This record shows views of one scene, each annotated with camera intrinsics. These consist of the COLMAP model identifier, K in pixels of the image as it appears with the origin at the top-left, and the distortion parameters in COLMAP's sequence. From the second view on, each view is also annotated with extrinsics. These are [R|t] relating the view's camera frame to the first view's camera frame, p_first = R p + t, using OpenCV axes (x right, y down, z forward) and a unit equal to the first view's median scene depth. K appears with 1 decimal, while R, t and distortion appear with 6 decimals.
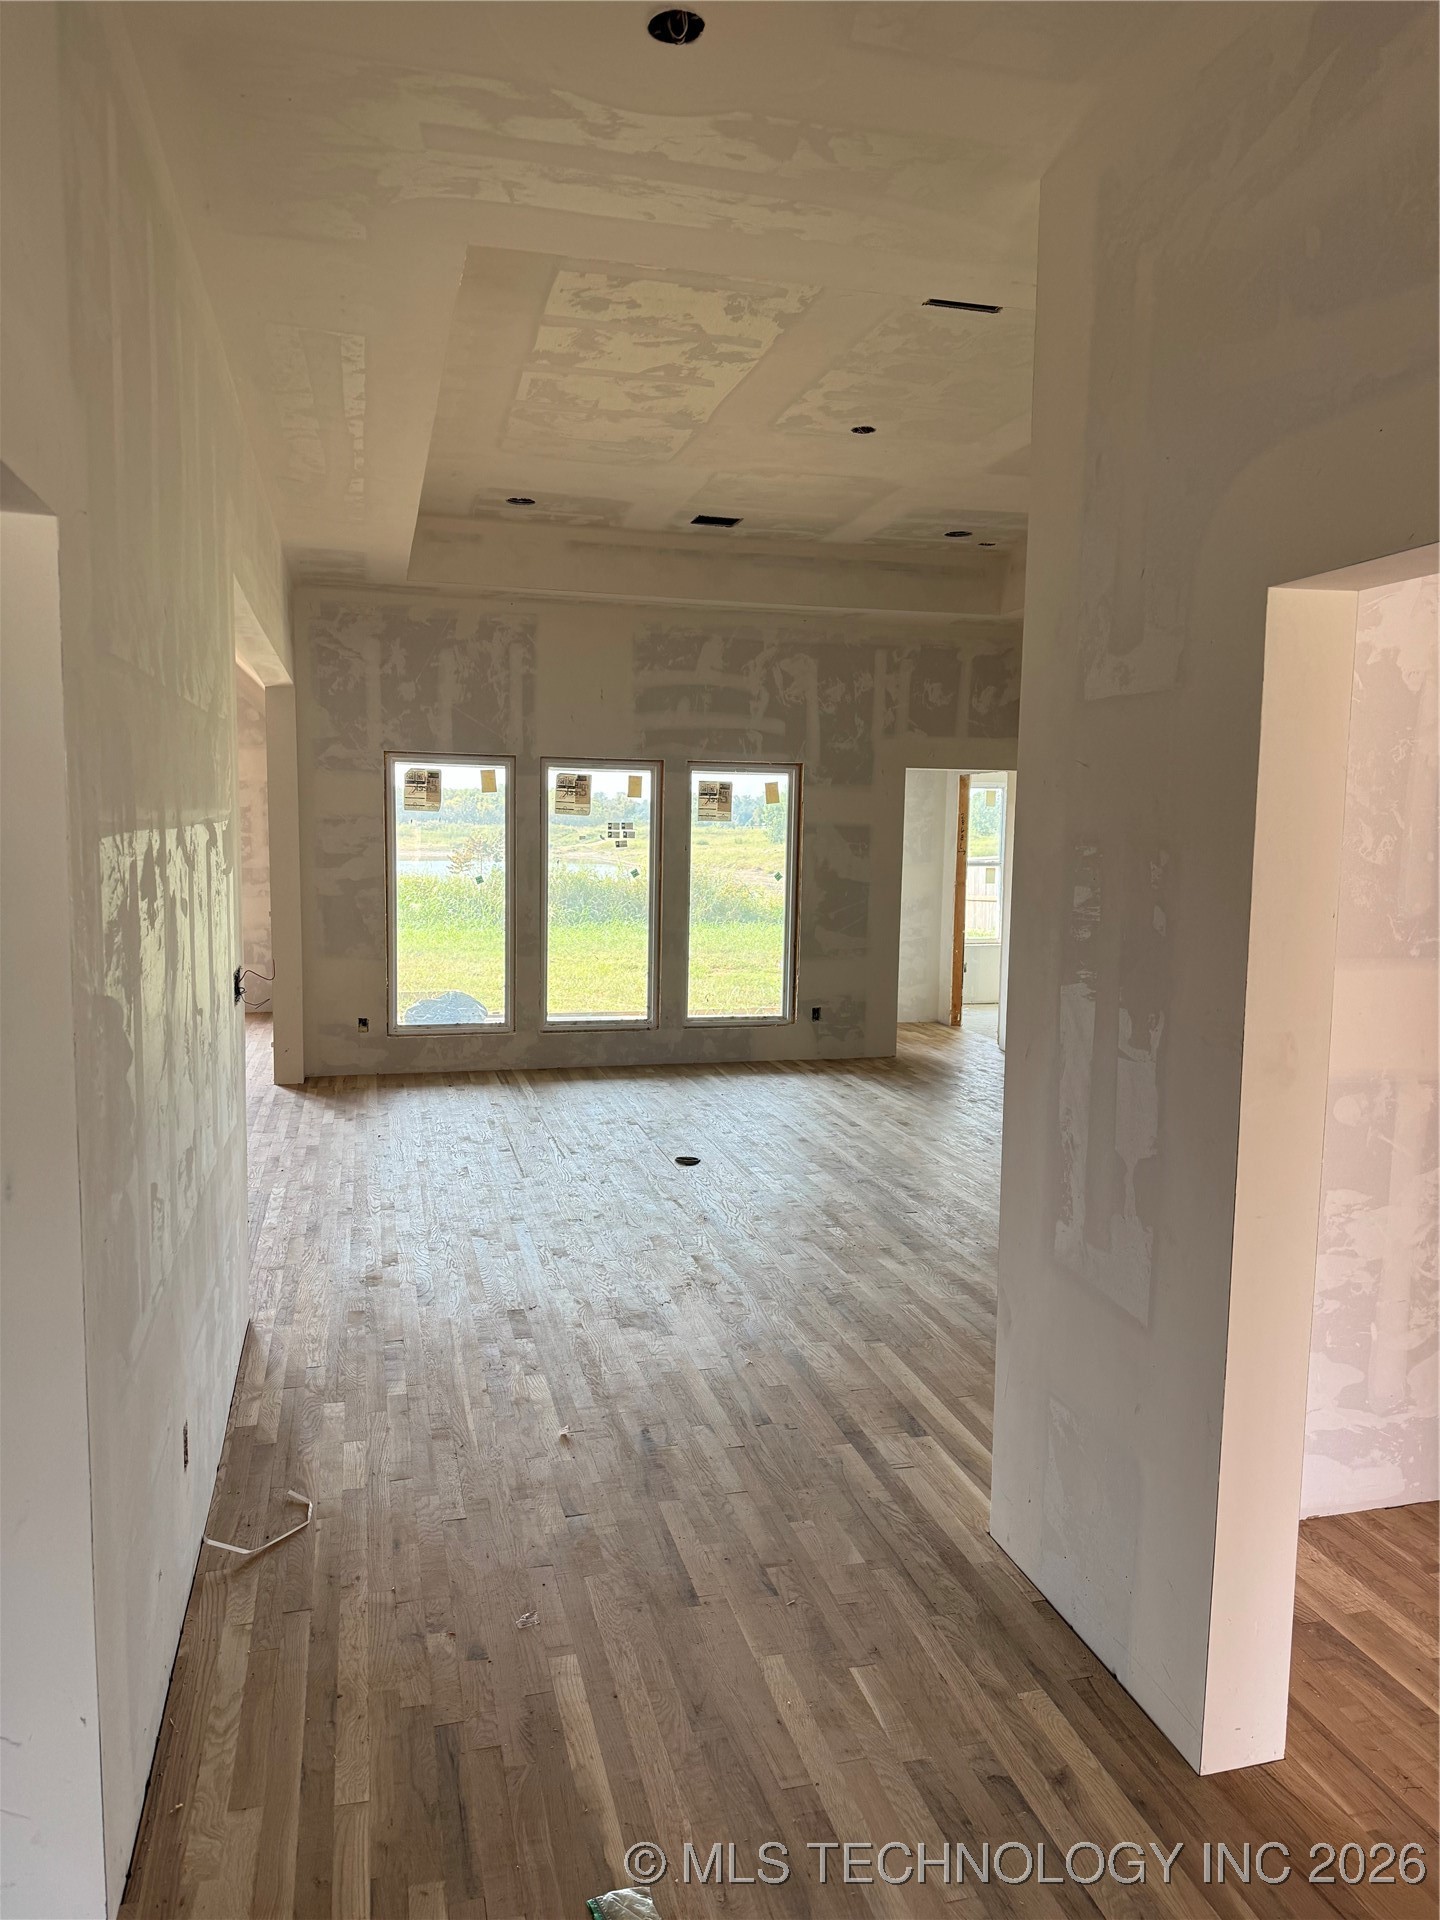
lens RADIAL K [[1323.3, 0, 719.7], [0, 1323.3, 967.4], [0, 0, 1]] dist [0.130093, -0.001036]
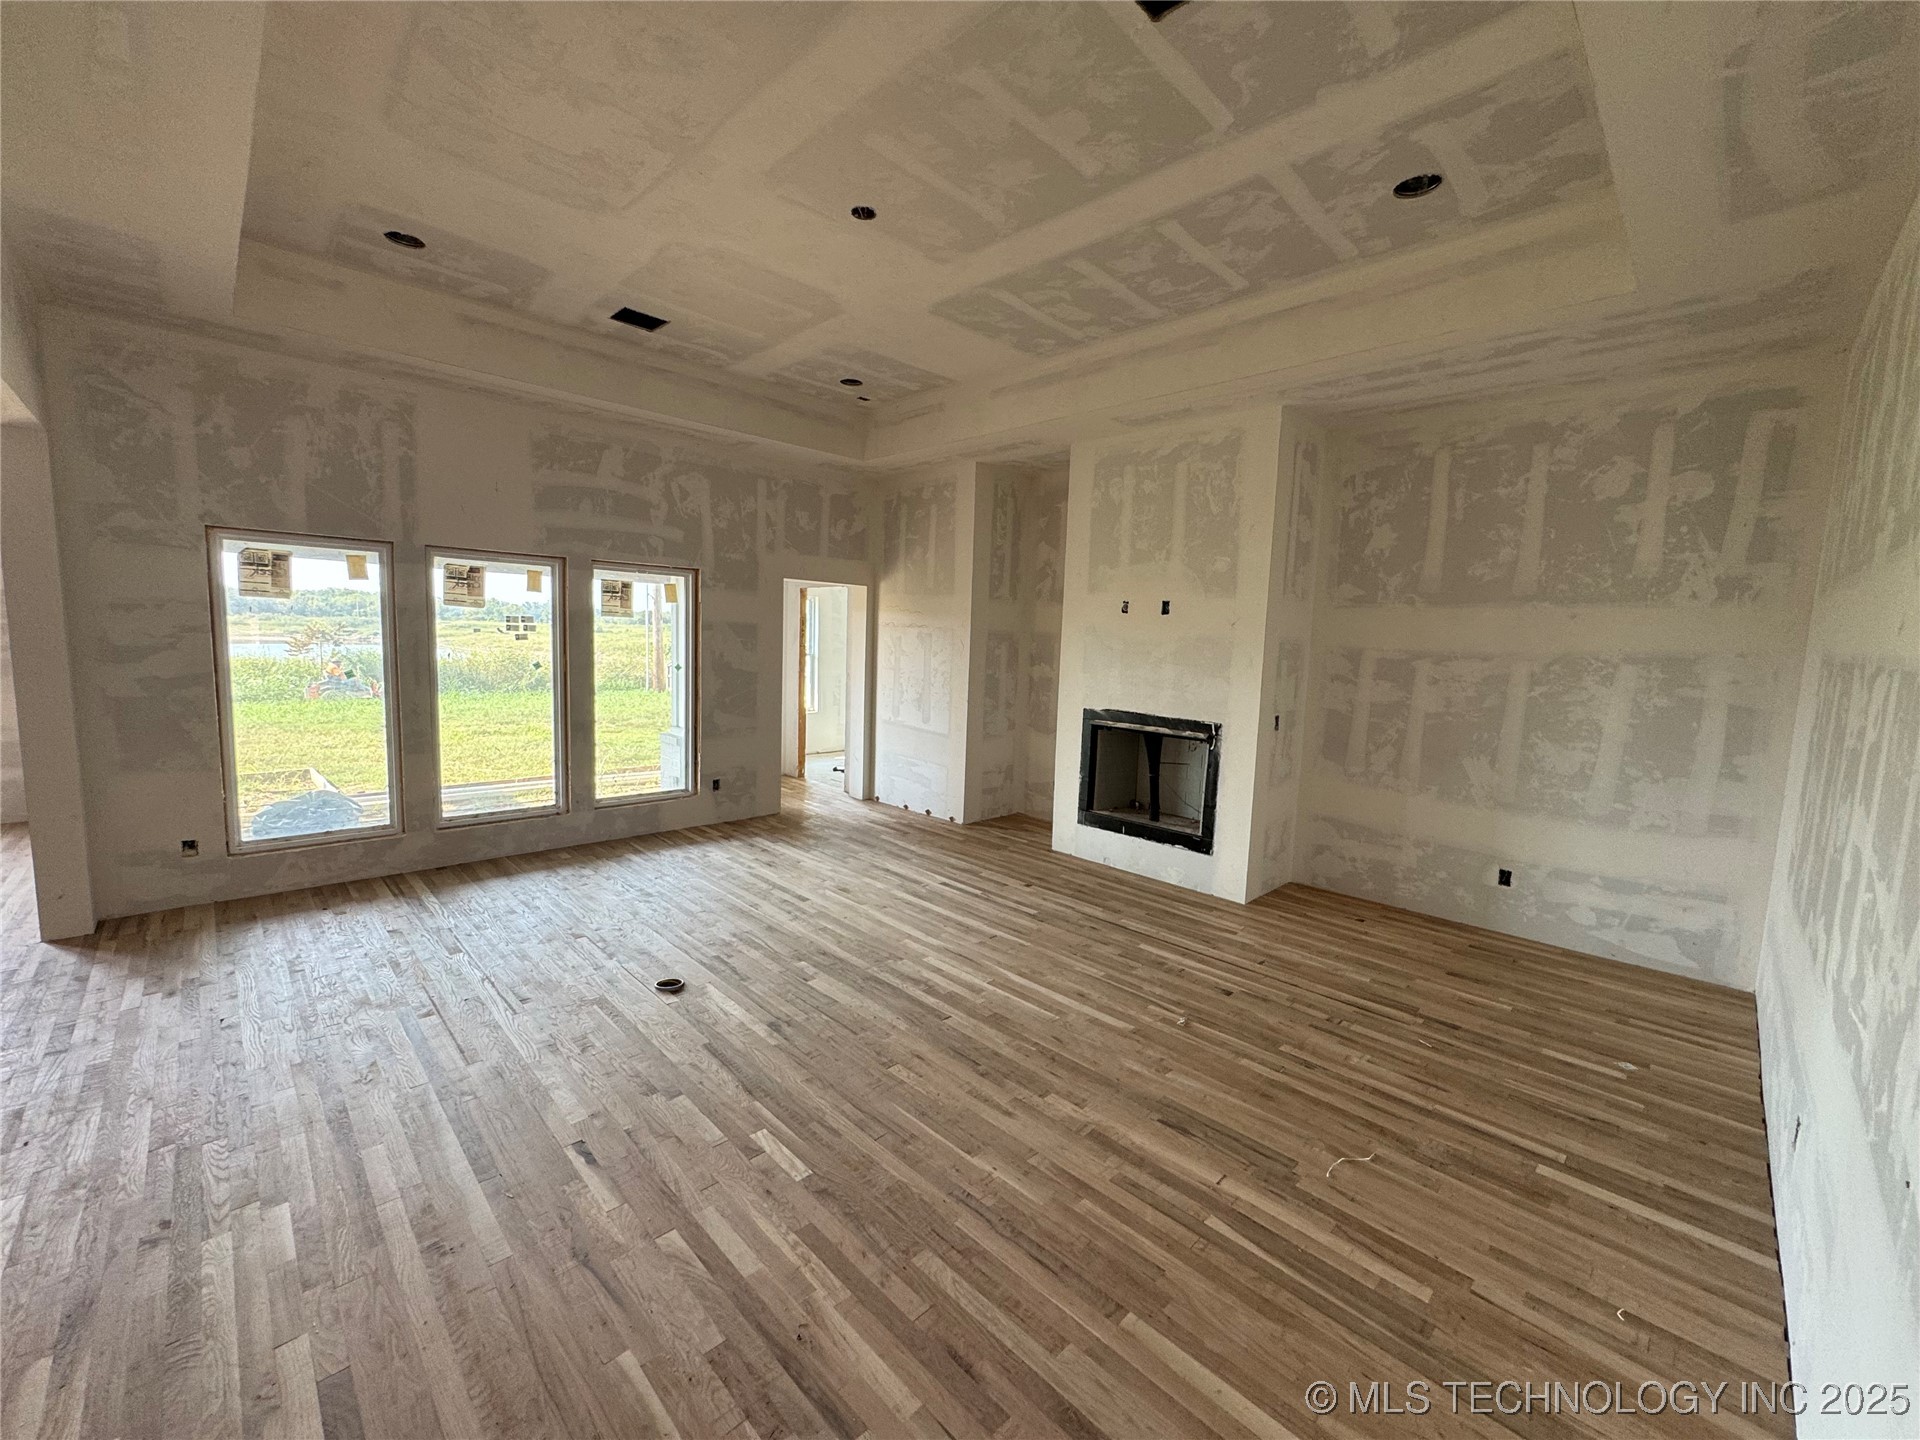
lens RADIAL K [[768.3, 0, 963.3], [0, 768.3, 723.2], [0, 0, 1]] dist [-0.002475, 0.000694]
pose [[0.866180, -0.040855, 0.498060, -0.079282], [0.031649, 0.999137, 0.026917, -0.033080], [-0.498729, -0.007552, 0.866725, 0.328342]]
